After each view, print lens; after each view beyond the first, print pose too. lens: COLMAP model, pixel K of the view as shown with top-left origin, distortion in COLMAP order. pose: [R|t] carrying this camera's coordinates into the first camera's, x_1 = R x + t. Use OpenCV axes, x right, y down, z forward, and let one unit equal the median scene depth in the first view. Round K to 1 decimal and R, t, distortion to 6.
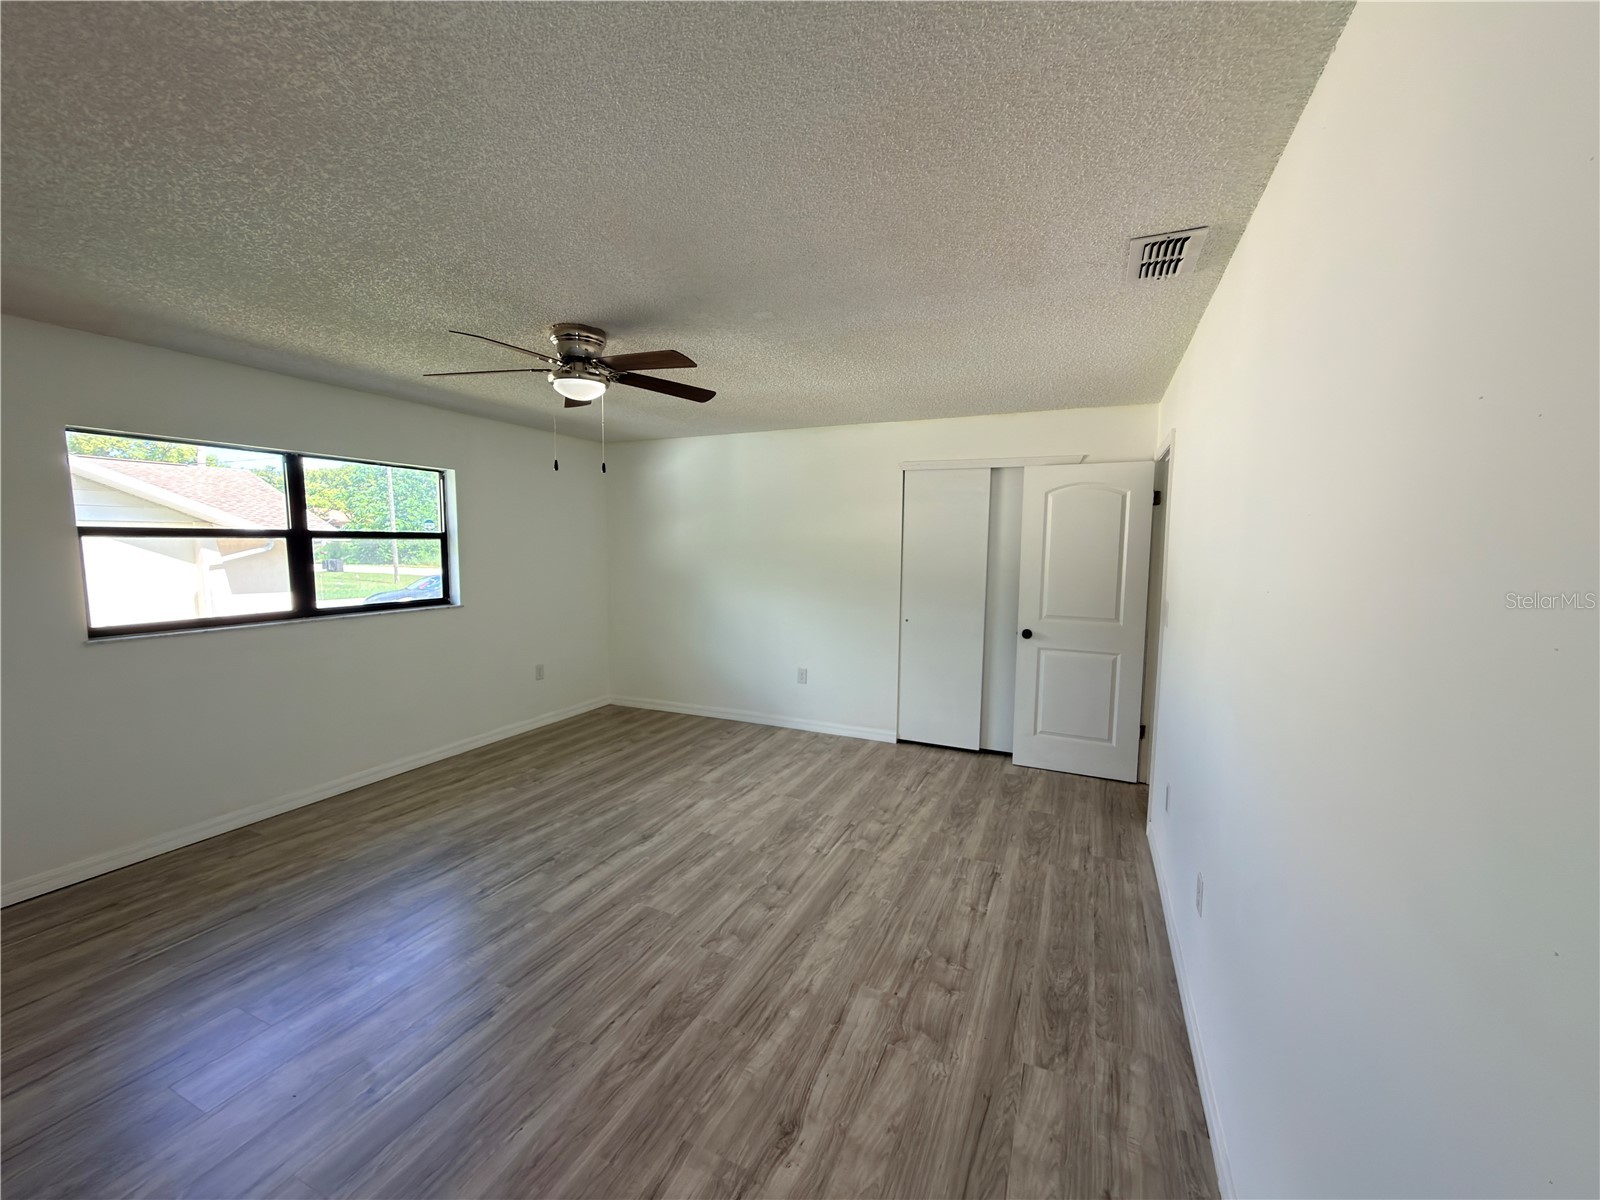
lens RADIAL K [[638.7, 0, 794.6], [0, 638.7, 602.3], [0, 0, 1]] dist [-0.000015, -0.000102]
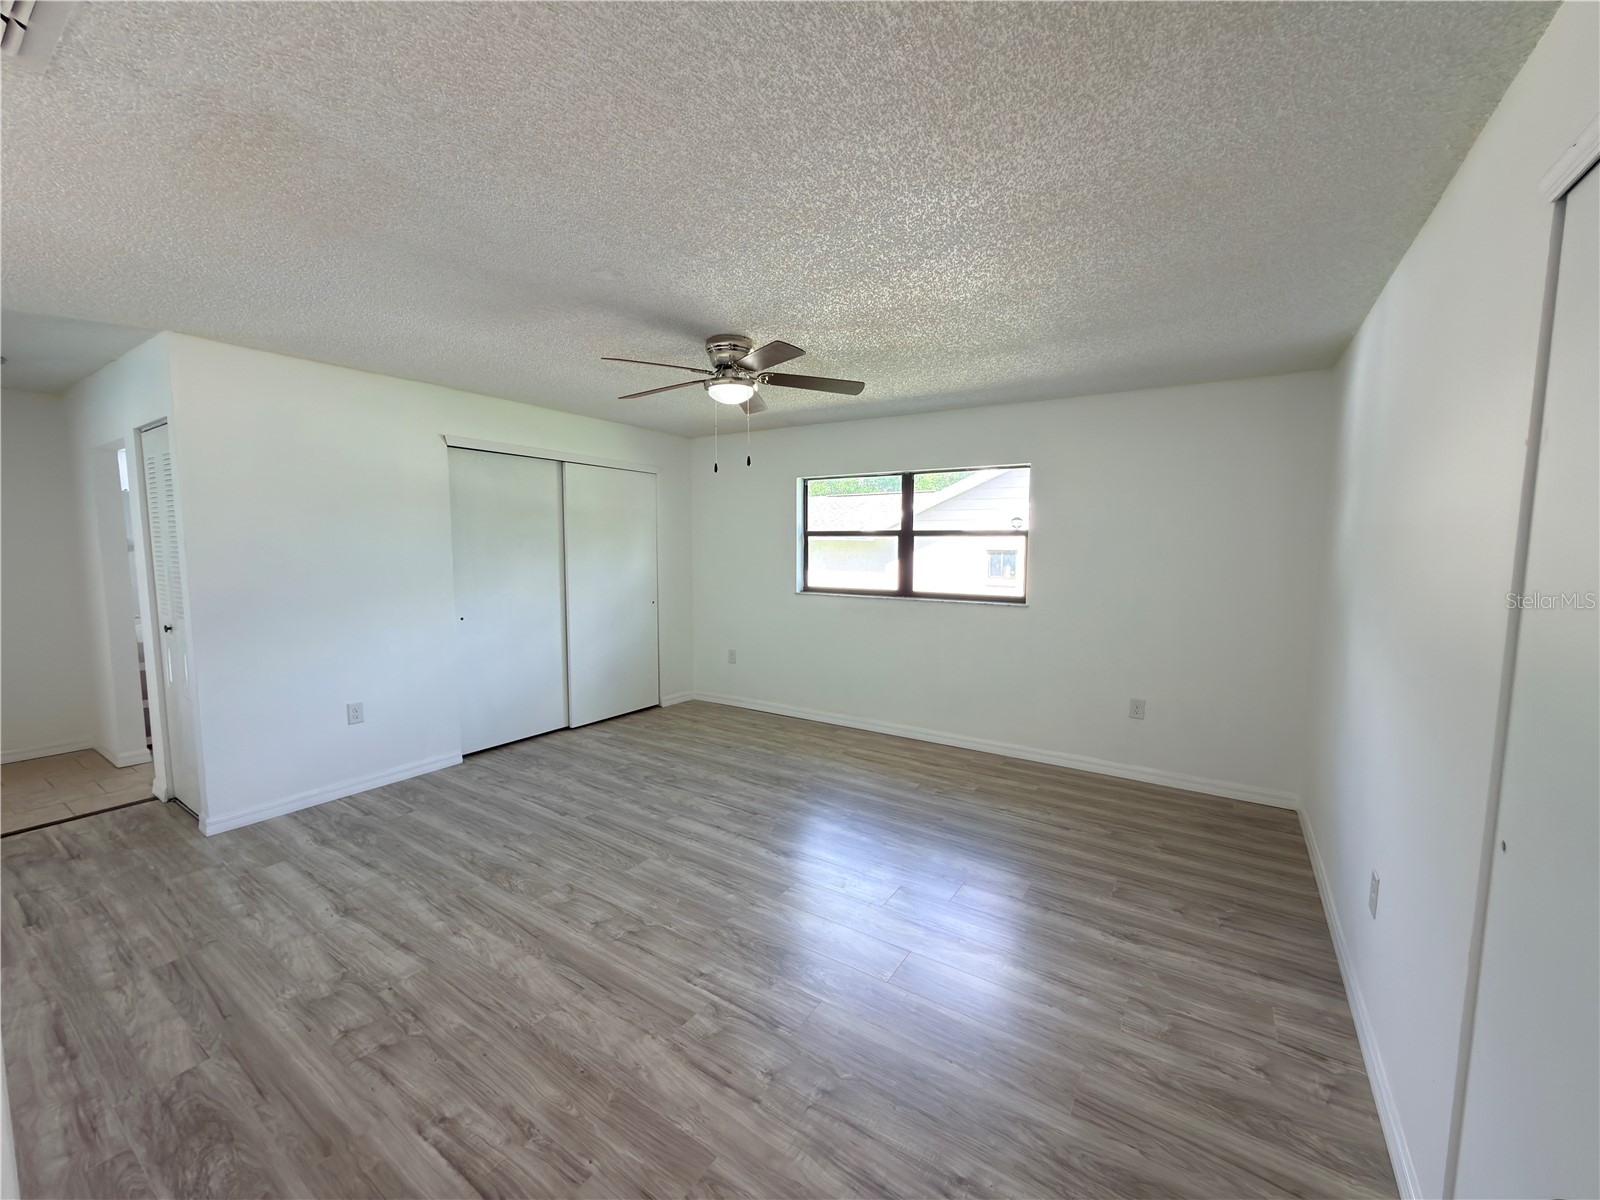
lens RADIAL K [[638.7, 0, 804.9], [0, 638.7, 604.3], [0, 0, 1]] dist [-0.000015, -0.000102]
pose [[-0.152288, 0.087136, -0.984487, 0.643887], [-0.099463, 0.989698, 0.102983, -0.086310], [0.983319, 0.113603, -0.142053, 1.124179]]
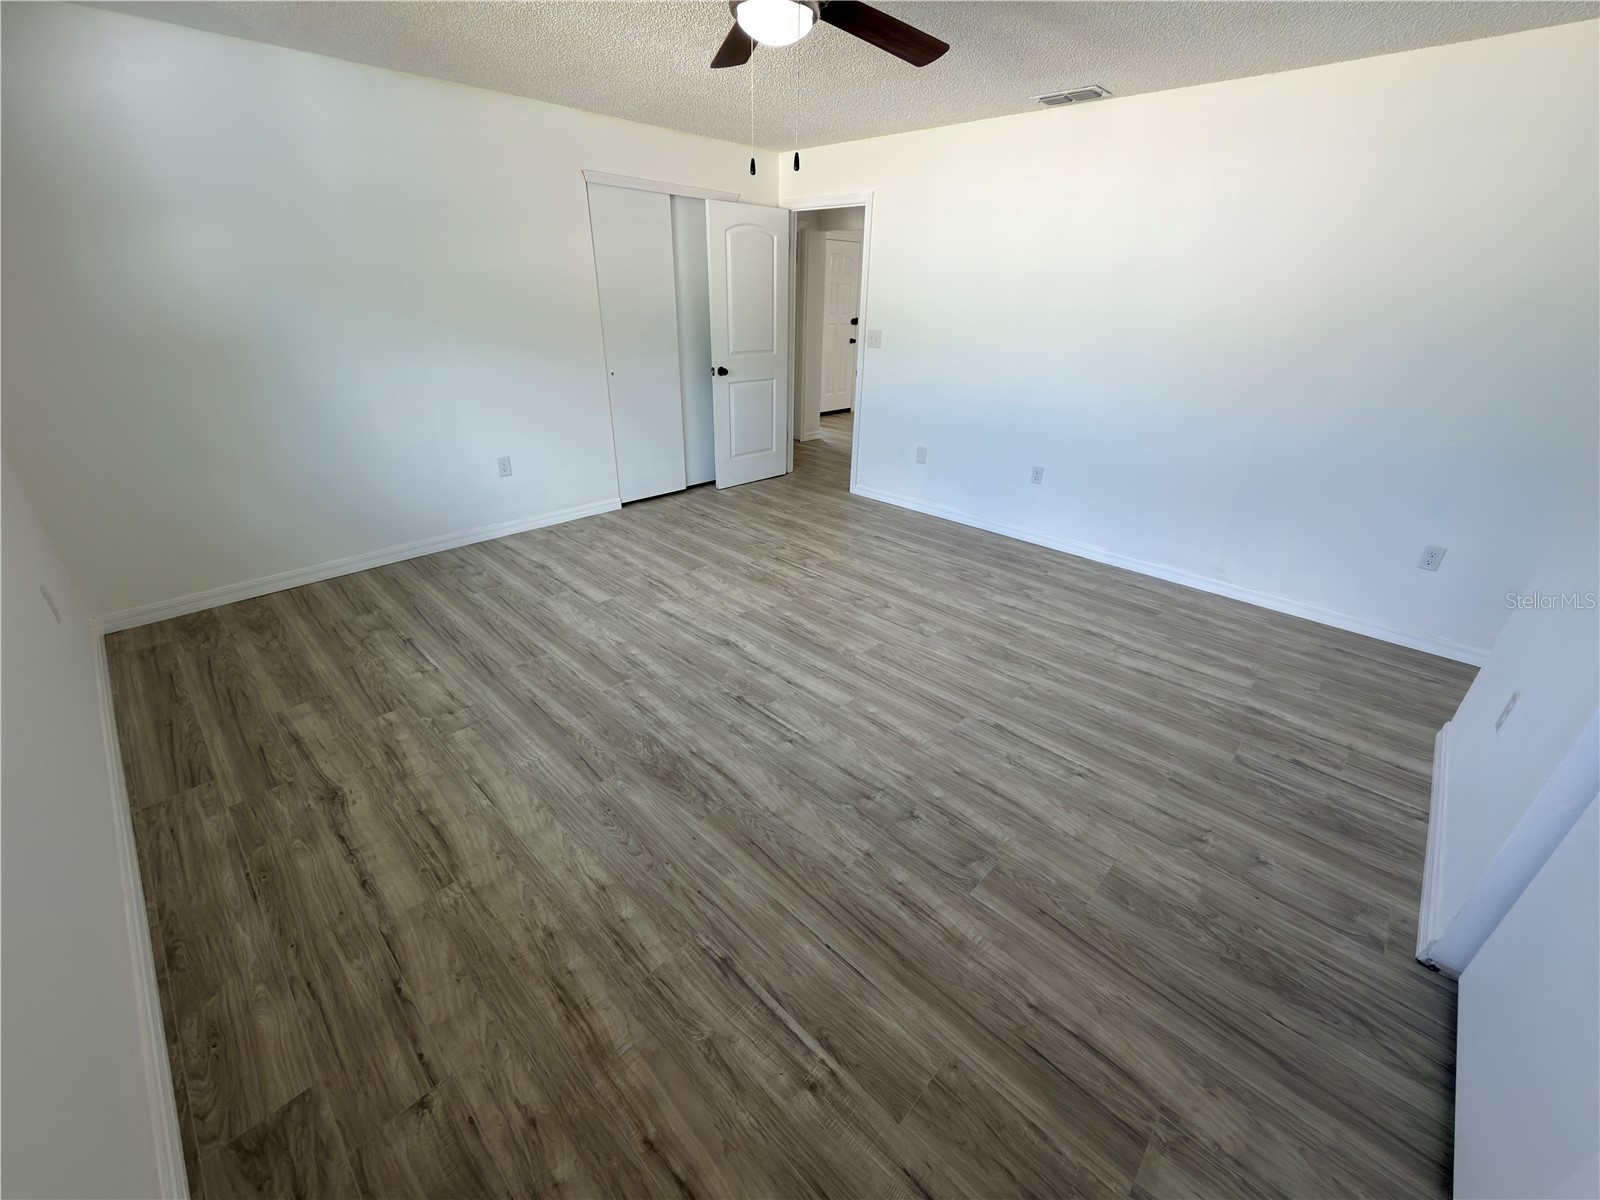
lens RADIAL K [[638.7, 0, 800.4], [0, 638.7, 602.2], [0, 0, 1]] dist [-0.000015, -0.000102]
pose [[0.331628, -0.417813, 0.845846, -0.952272], [0.070076, 0.905016, 0.419566, -0.060981], [-0.940804, -0.079866, 0.329408, 0.607644]]
